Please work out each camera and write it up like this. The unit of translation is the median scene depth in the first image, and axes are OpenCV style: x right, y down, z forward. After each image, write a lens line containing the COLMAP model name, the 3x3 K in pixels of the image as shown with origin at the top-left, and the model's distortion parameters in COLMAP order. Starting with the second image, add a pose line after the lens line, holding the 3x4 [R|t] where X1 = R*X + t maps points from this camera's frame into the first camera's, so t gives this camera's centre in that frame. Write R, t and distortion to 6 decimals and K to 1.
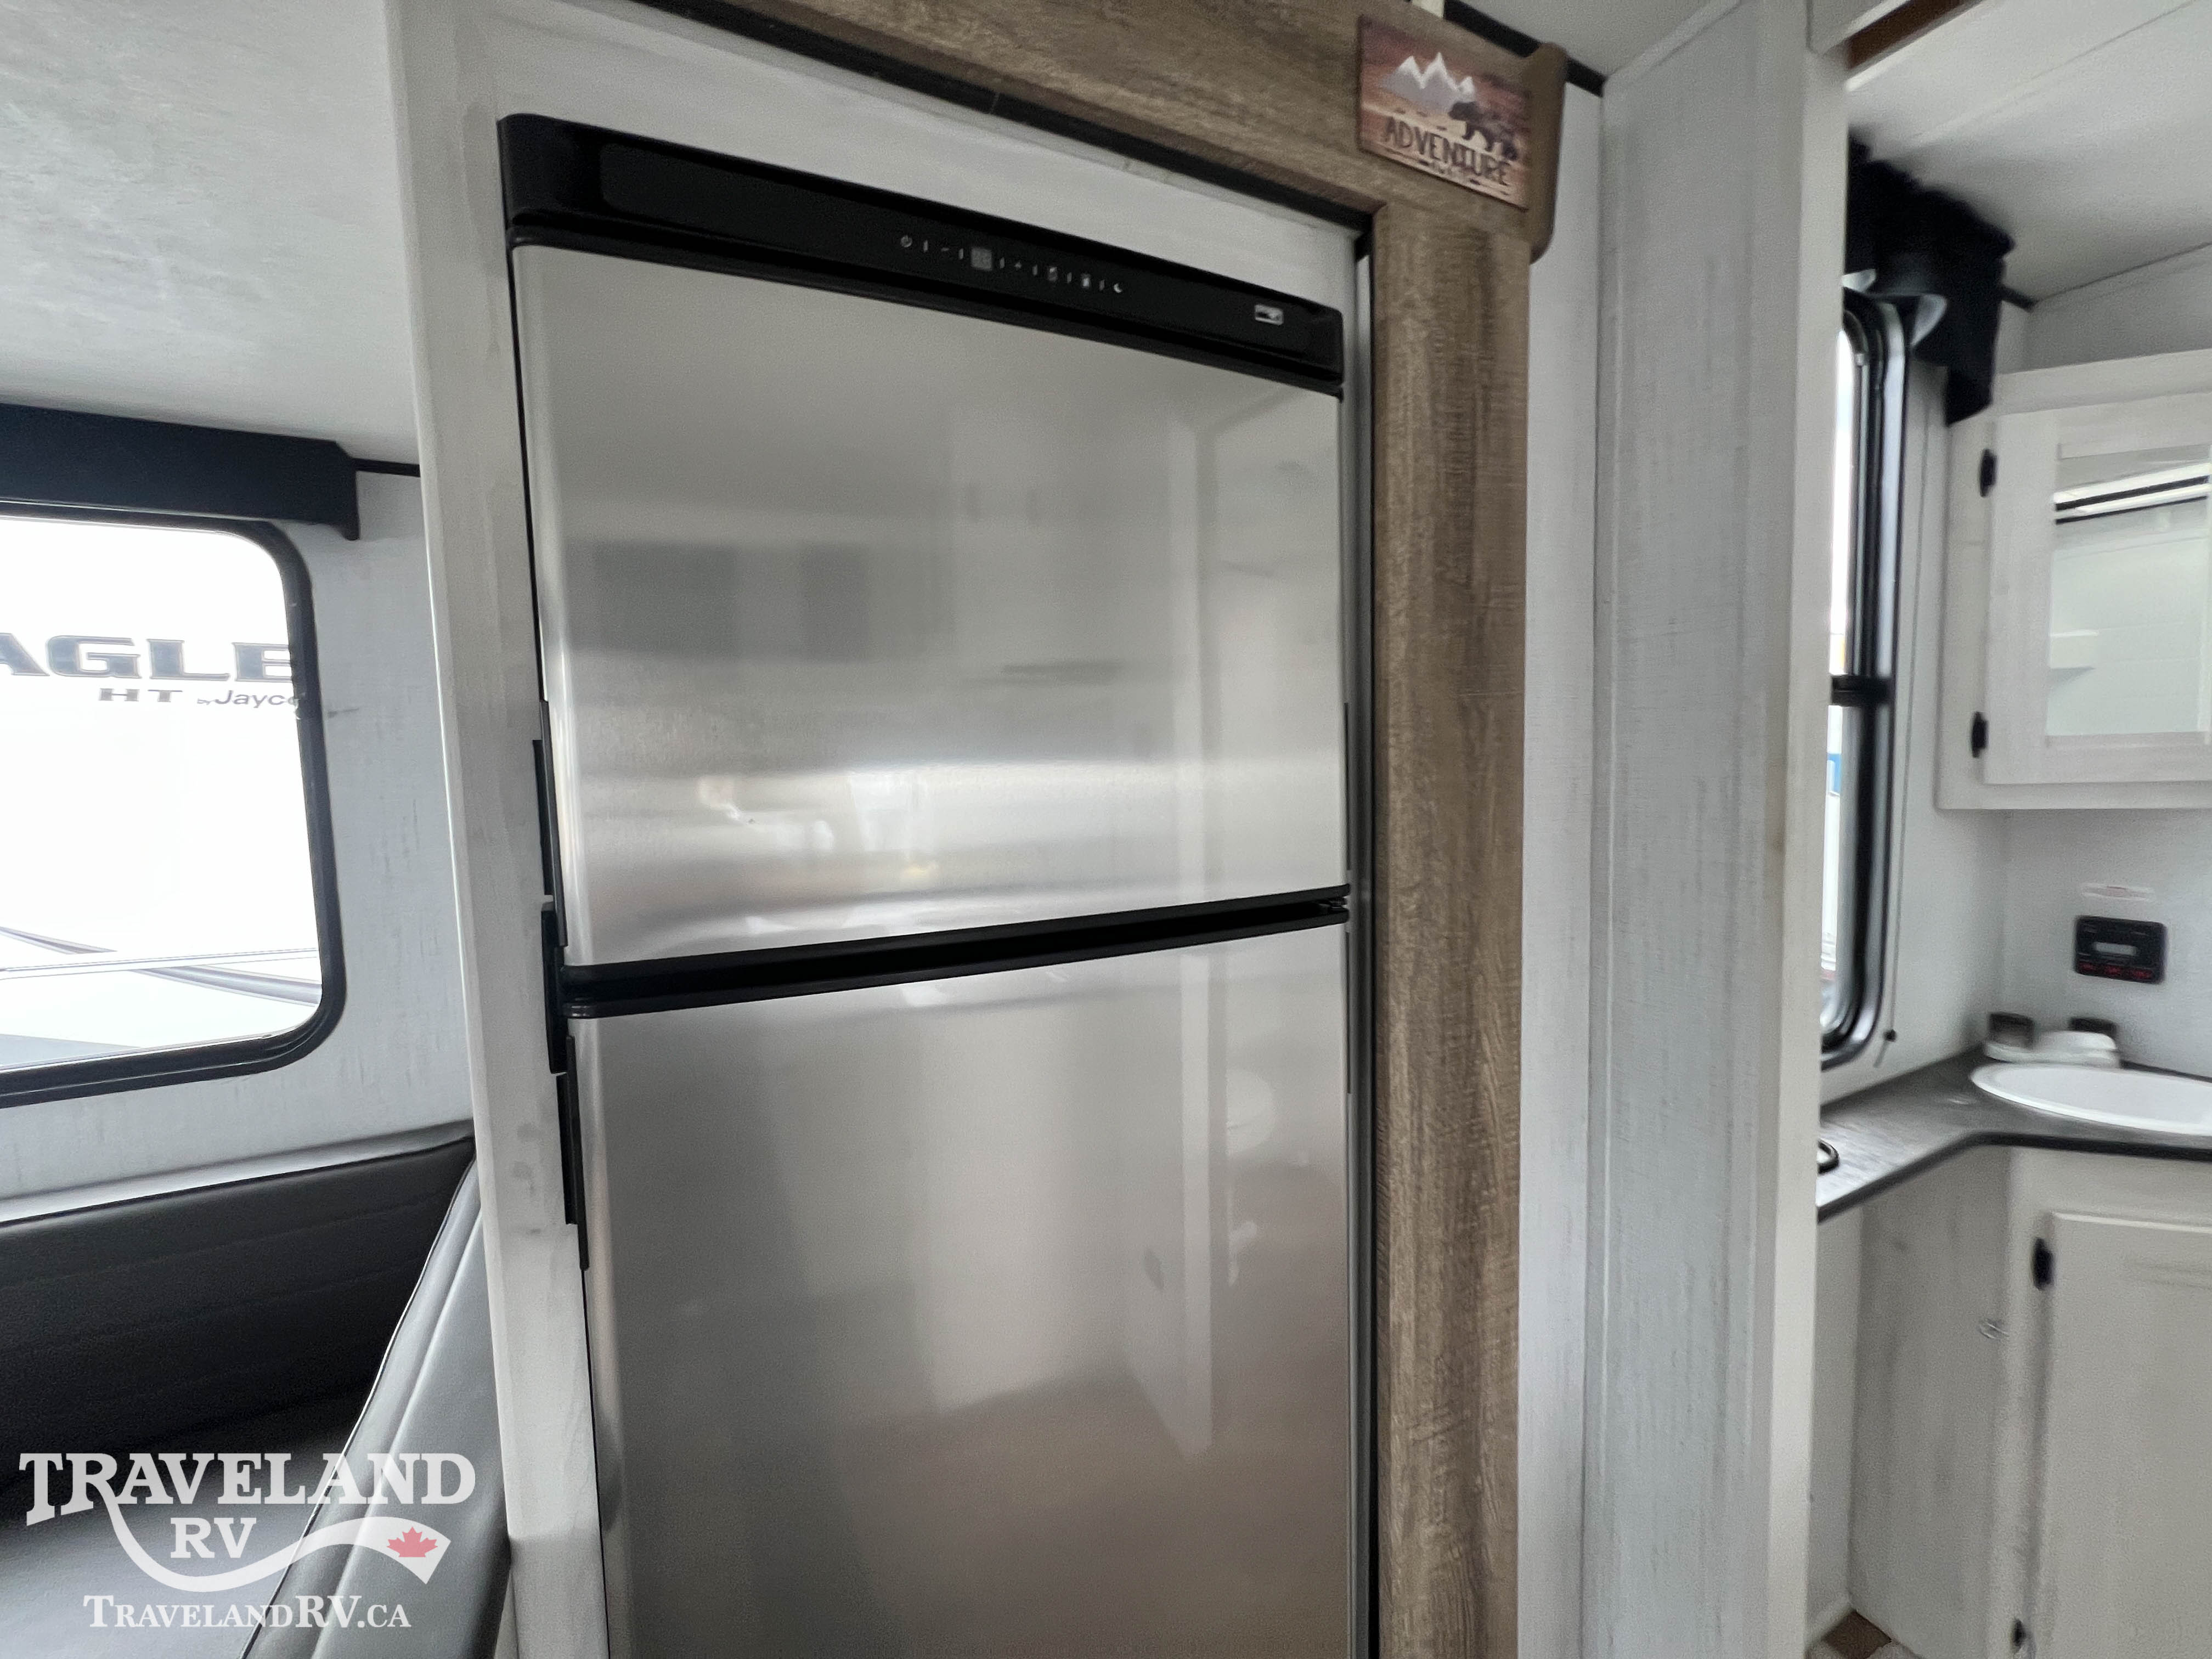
lens RADIAL K [[888.4, 0, 1109.0], [0, 888.4, 821.9], [0, 0, 1]] dist [-0.000919, 0.000026]
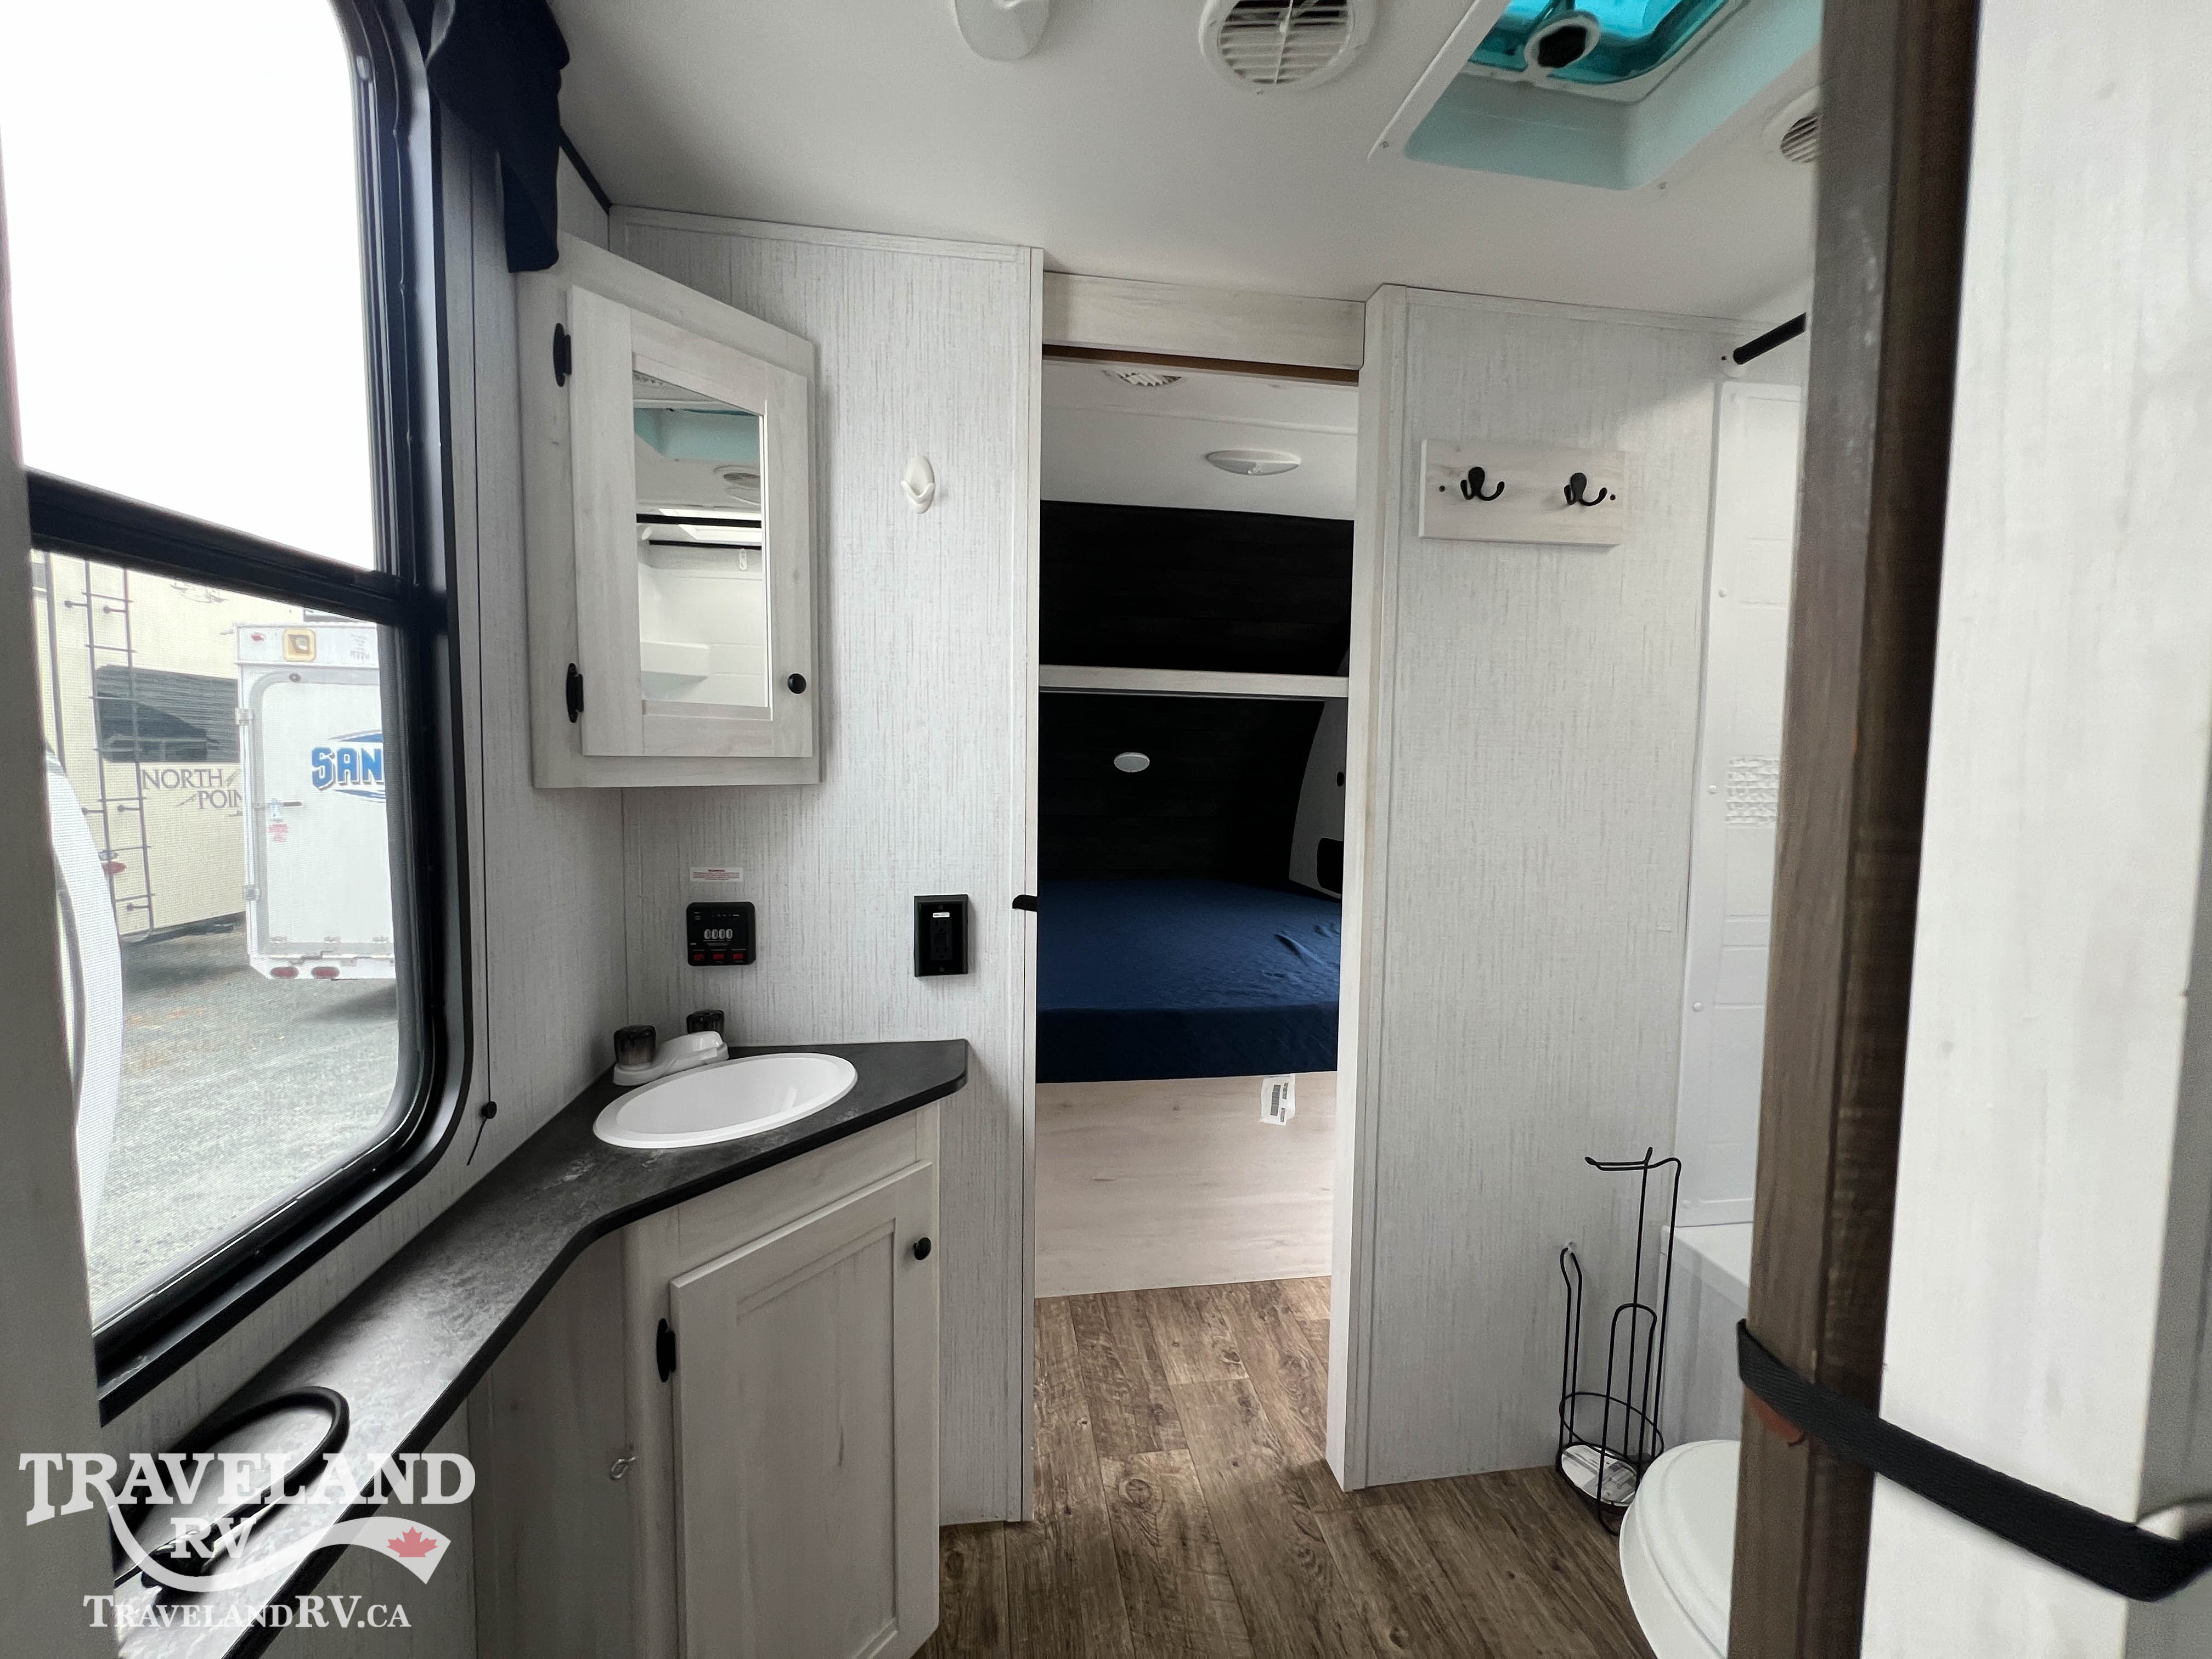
lens RADIAL K [[888.4, 0, 1109.0], [0, 888.4, 821.9], [0, 0, 1]] dist [-0.000919, 0.000026]
pose [[0.317443, -0.038499, 0.947496, 0.389543], [0.043501, 0.998715, 0.026006, 0.015903], [-0.947279, 0.032962, 0.318709, 0.311262]]
